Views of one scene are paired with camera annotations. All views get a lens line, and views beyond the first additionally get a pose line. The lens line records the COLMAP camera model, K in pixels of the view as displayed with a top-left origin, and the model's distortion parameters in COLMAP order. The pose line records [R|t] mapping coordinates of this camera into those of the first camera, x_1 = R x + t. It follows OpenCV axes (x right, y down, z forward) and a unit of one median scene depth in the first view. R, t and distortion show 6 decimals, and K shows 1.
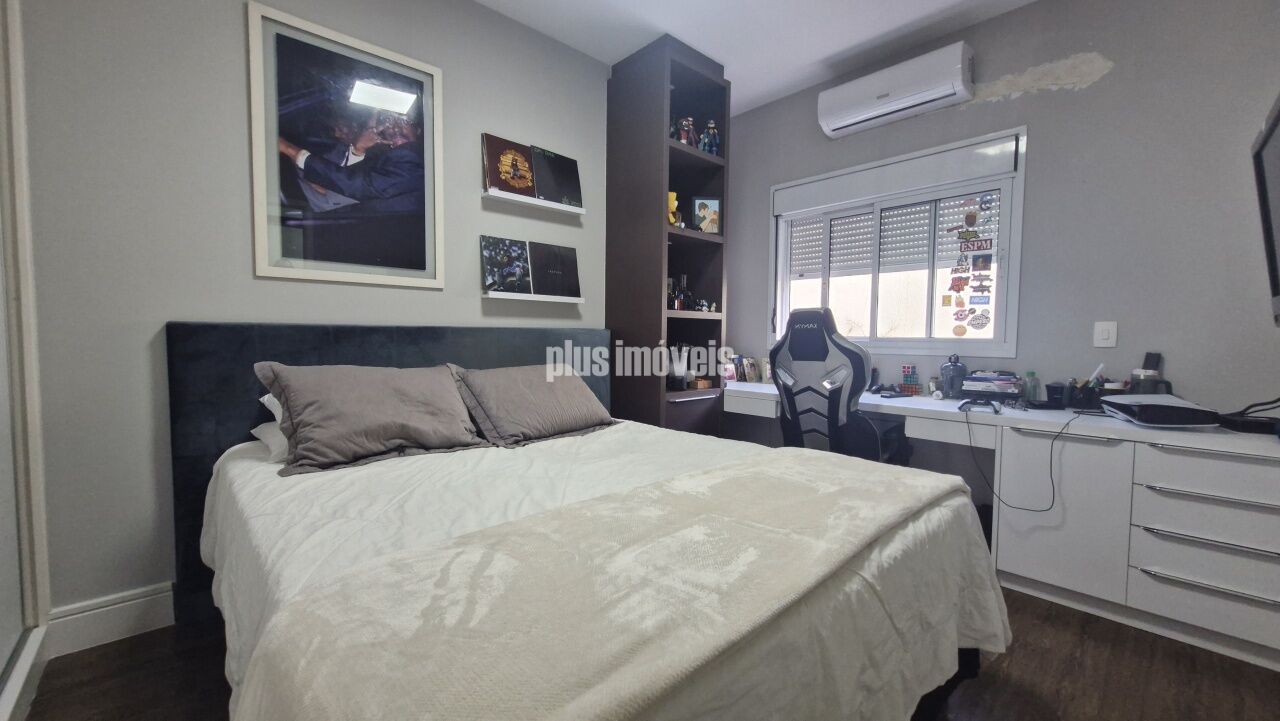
lens RADIAL K [[506.8, 0, 633.8], [0, 506.8, 361.6], [0, 0, 1]] dist [-0.000181, -0.000102]
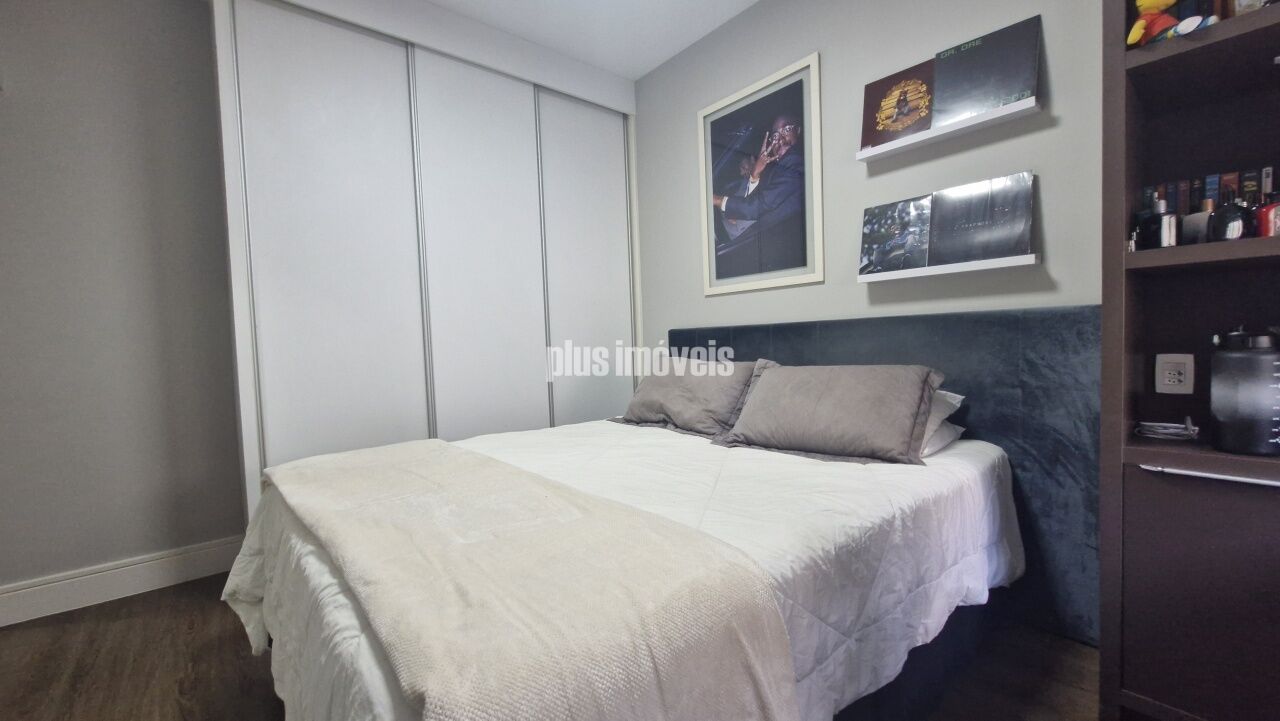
lens RADIAL K [[506.8, 0, 633.8], [0, 506.8, 361.6], [0, 0, 1]] dist [-0.000181, -0.000102]
pose [[-0.051210, 0.035363, -0.998062, 0.664131], [-0.015169, 0.999230, 0.036182, -0.024022], [0.998573, 0.016992, -0.050634, 0.772974]]
